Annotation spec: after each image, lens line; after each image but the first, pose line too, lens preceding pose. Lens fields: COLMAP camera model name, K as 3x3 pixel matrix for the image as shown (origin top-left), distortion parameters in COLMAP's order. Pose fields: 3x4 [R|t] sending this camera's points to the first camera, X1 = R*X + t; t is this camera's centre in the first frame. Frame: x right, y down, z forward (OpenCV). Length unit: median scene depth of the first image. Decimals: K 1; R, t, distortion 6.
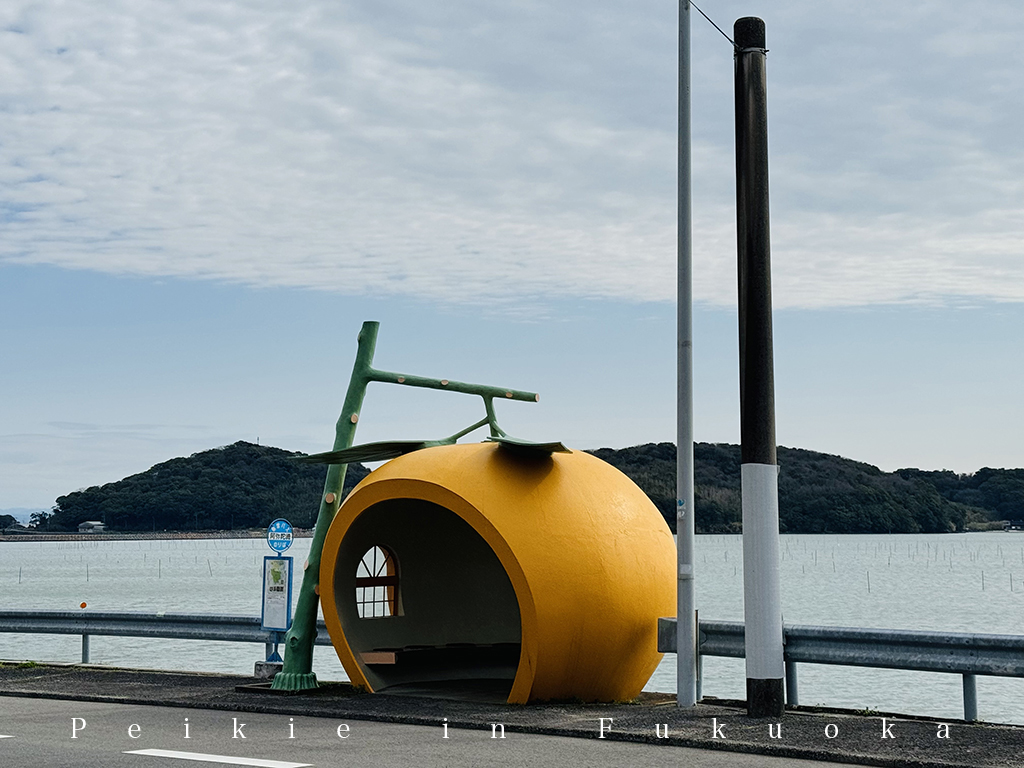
lens RADIAL K [[1765.7, 0, 512.0], [0, 1765.7, 384.0], [0, 0, 1]] dist [0.202731, -0.034649]
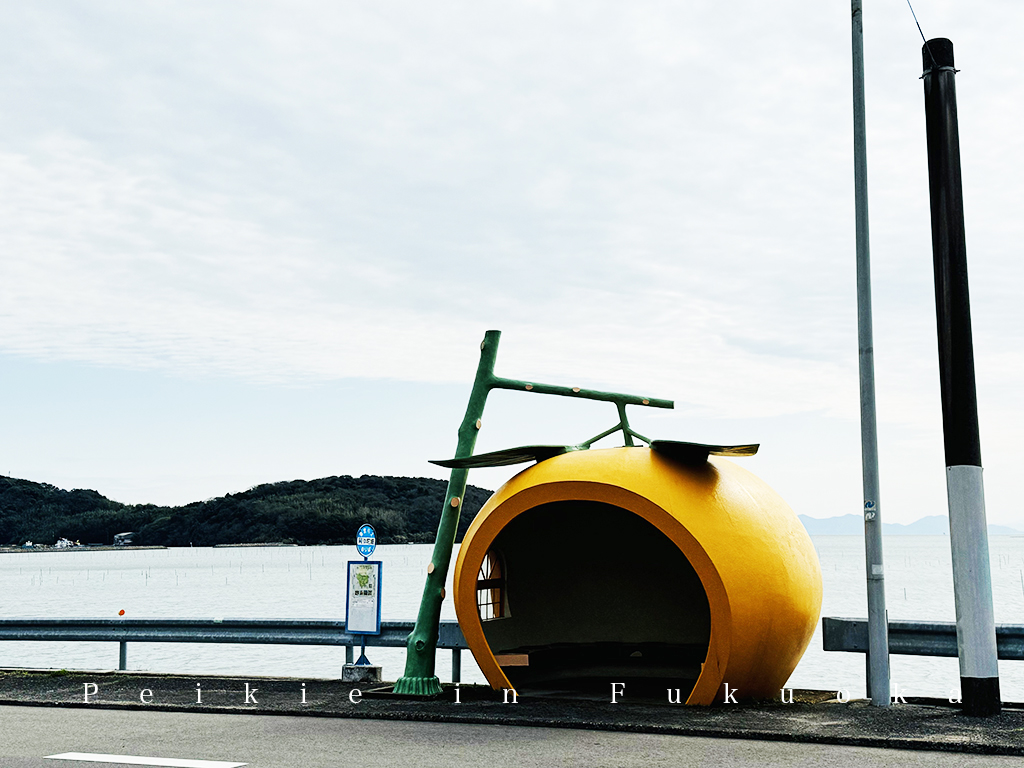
lens RADIAL K [[1306.8, 0, 512.0], [0, 1306.8, 384.0], [0, 0, 1]] dist [0.142771, -0.028291]
pose [[0.973078, 0.019805, 0.229624, -0.283390], [-0.011142, 0.999178, -0.038964, 0.029611], [-0.230208, 0.035357, 0.972499, 0.300242]]
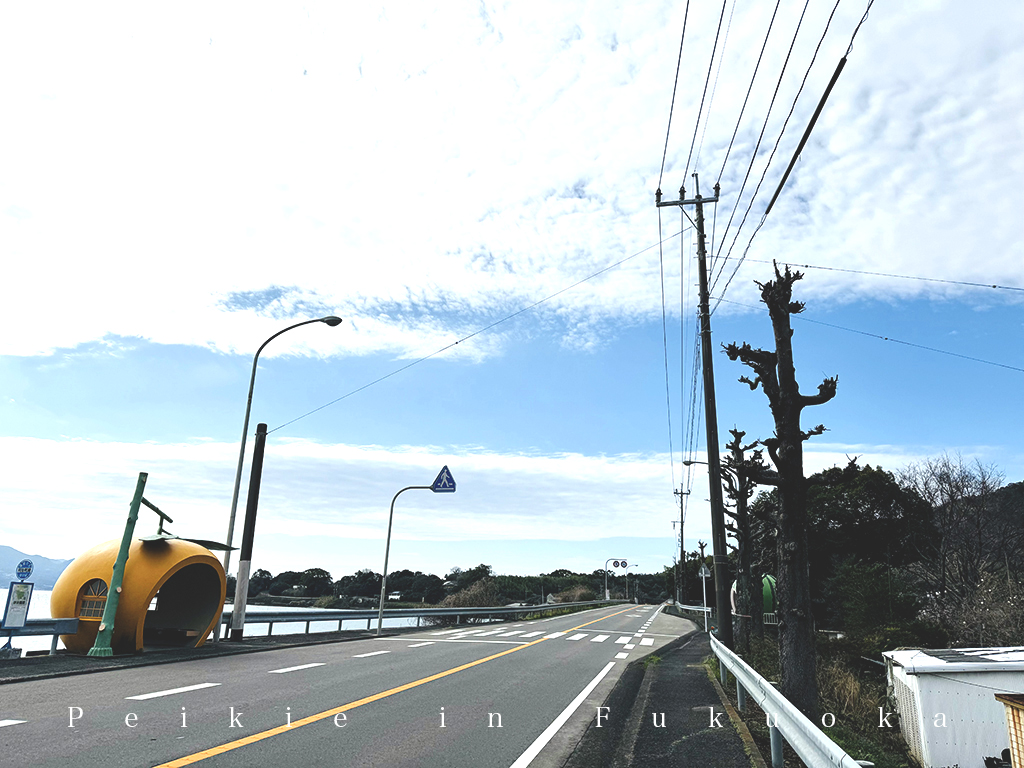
lens RADIAL K [[712.3, 0, 512.0], [0, 712.3, 384.0], [0, 0, 1]] dist [0.138849, -0.100820]
pose [[-0.511615, 0.232625, 0.827125, -1.256579], [-0.121775, 0.933303, -0.337811, 0.130069], [-0.850541, -0.273553, -0.449164, 1.226516]]
